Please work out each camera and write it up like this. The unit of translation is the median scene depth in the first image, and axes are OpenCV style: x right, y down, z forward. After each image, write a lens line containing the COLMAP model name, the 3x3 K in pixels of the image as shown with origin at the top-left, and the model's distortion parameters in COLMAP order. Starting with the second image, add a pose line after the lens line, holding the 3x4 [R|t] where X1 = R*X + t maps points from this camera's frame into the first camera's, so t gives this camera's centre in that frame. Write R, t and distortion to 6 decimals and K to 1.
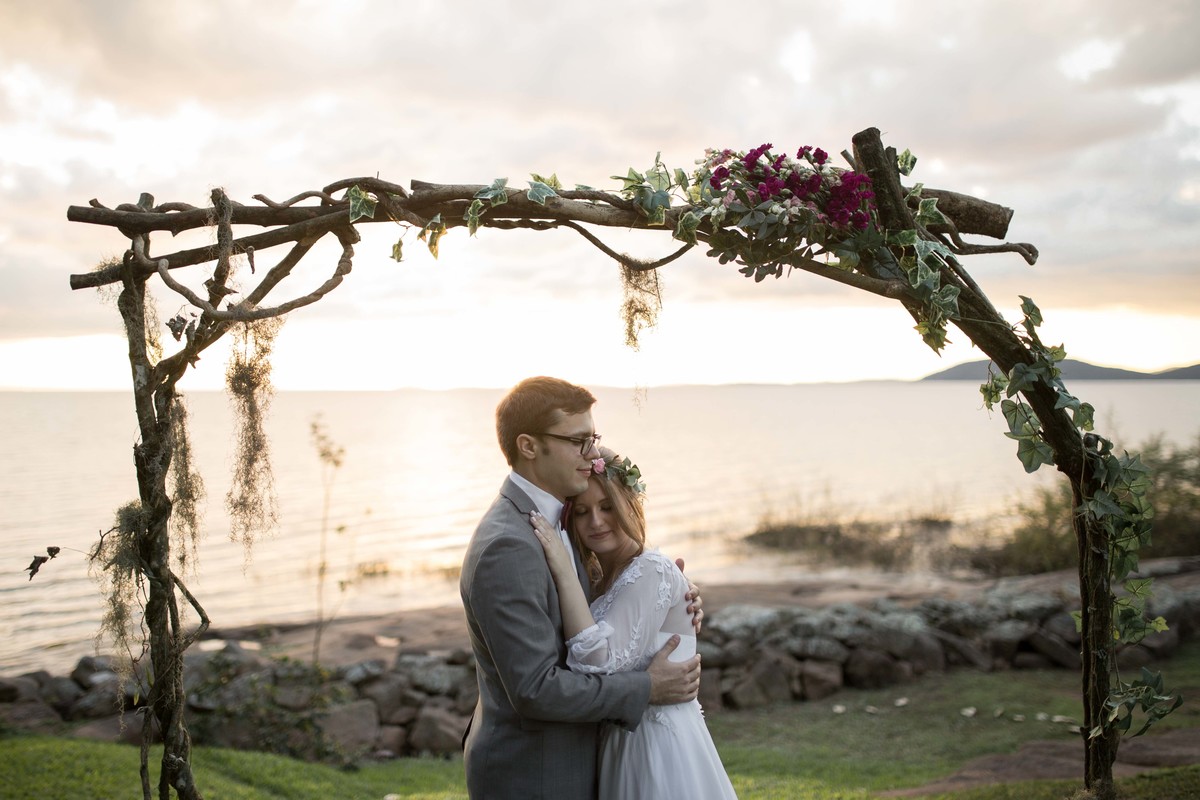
lens RADIAL K [[1226.1, 0, 514.1], [0, 1226.1, 379.5], [0, 0, 1]] dist [-0.045312, 0.013756]
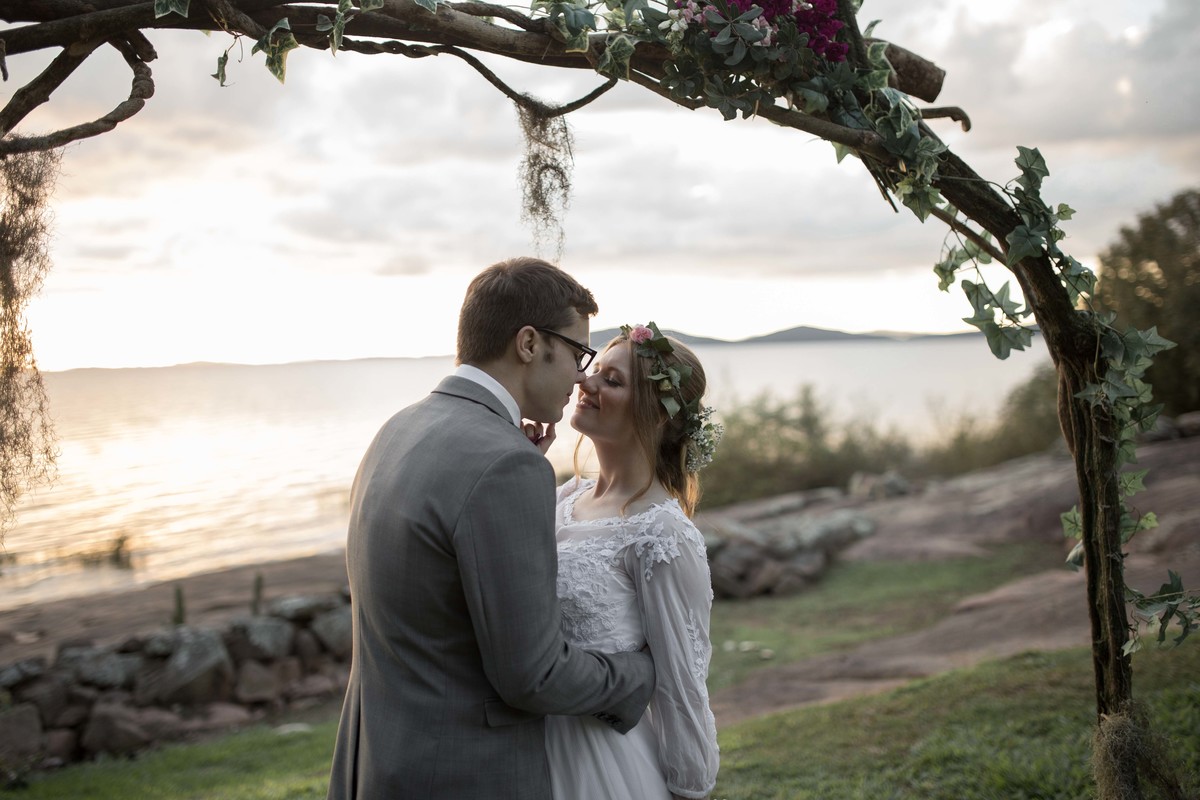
lens RADIAL K [[1168.2, 0, 559.8], [0, 1168.2, 400.5], [0, 0, 1]] dist [-0.029708, 0.026615]
pose [[0.936817, -0.031370, 0.348410, -0.150064], [0.018792, 0.999046, 0.039422, 0.061139], [-0.349315, -0.030384, 0.936513, 0.299456]]
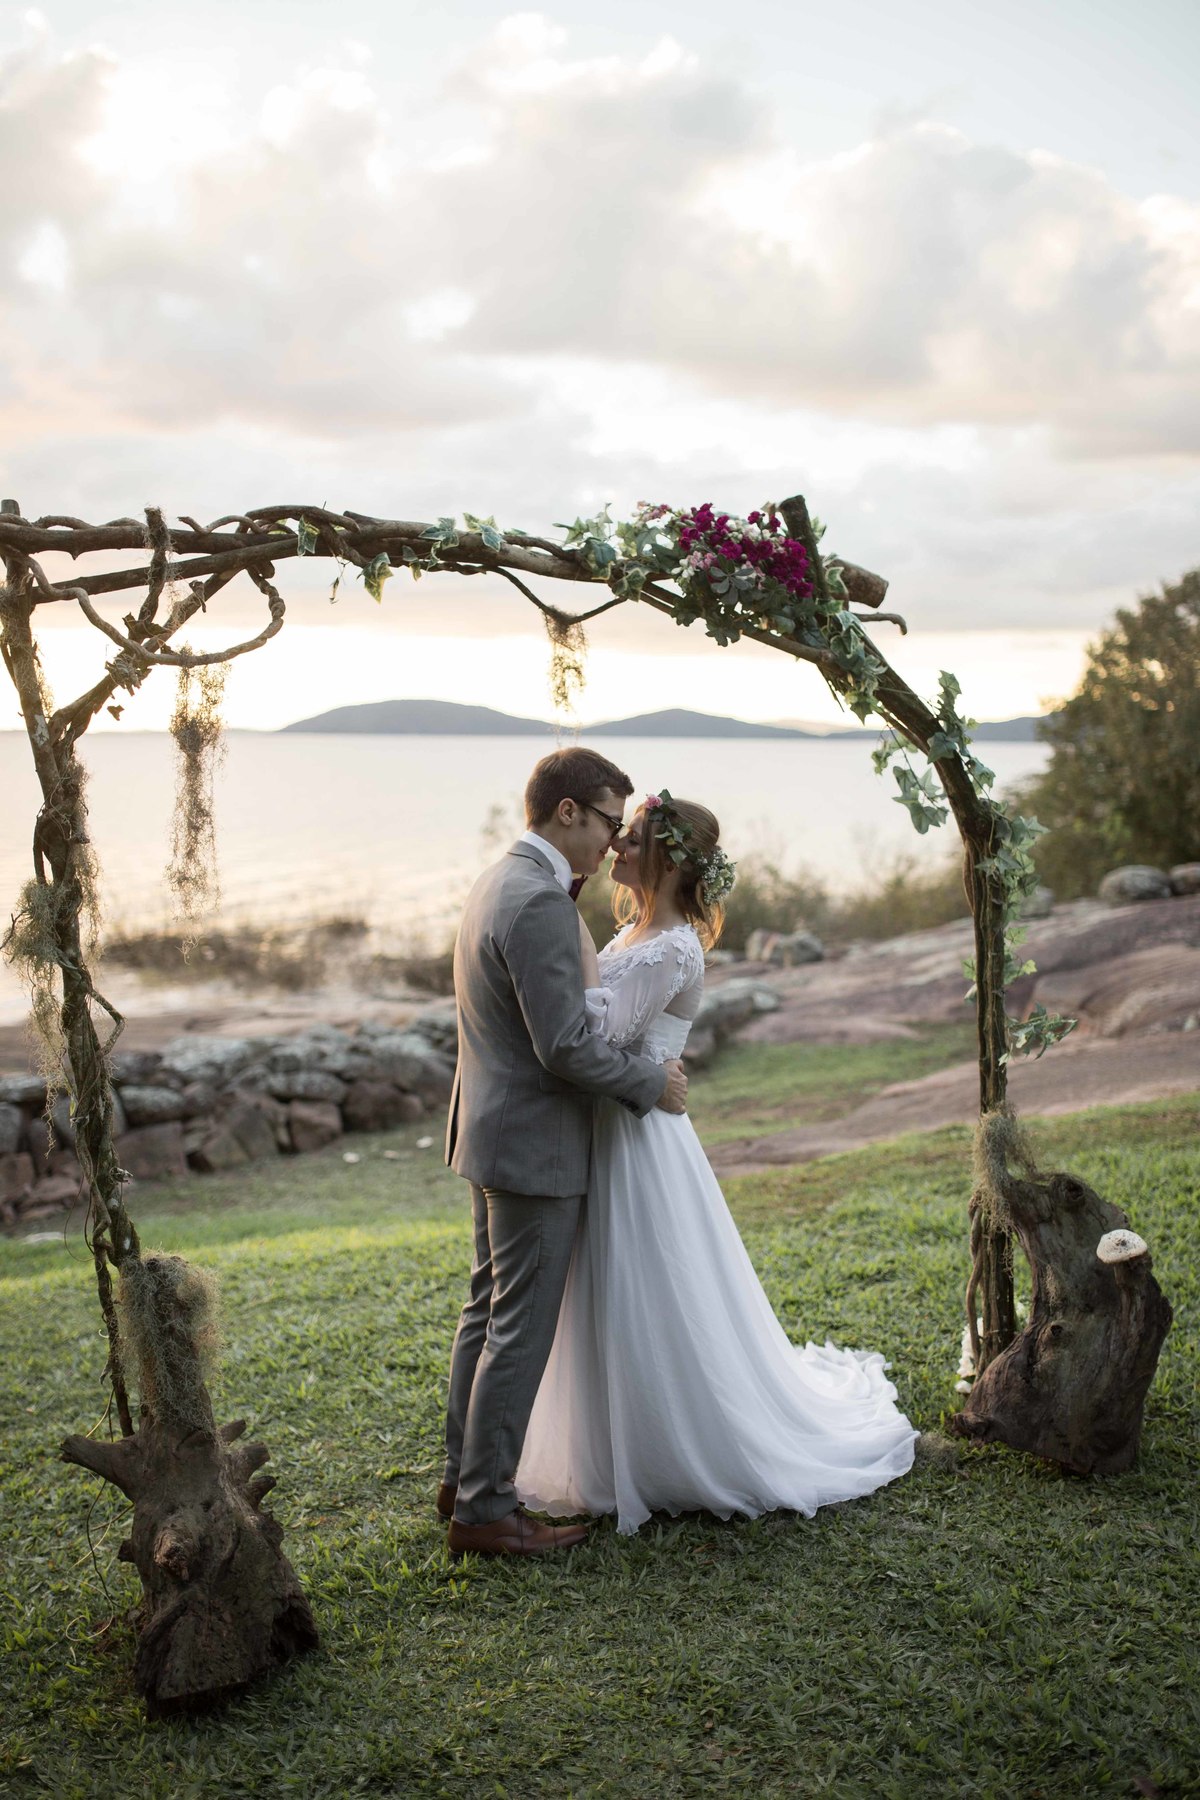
lens RADIAL K [[1873.3, 0, 472.6], [0, 1873.3, 894.0], [0, 0, 1]] dist [-0.044279, -0.002833]
pose [[0.895122, -0.021969, 0.445279, -0.606115], [-0.018389, 0.996116, 0.086111, -0.004956], [-0.445441, -0.085268, 0.891242, -0.269401]]
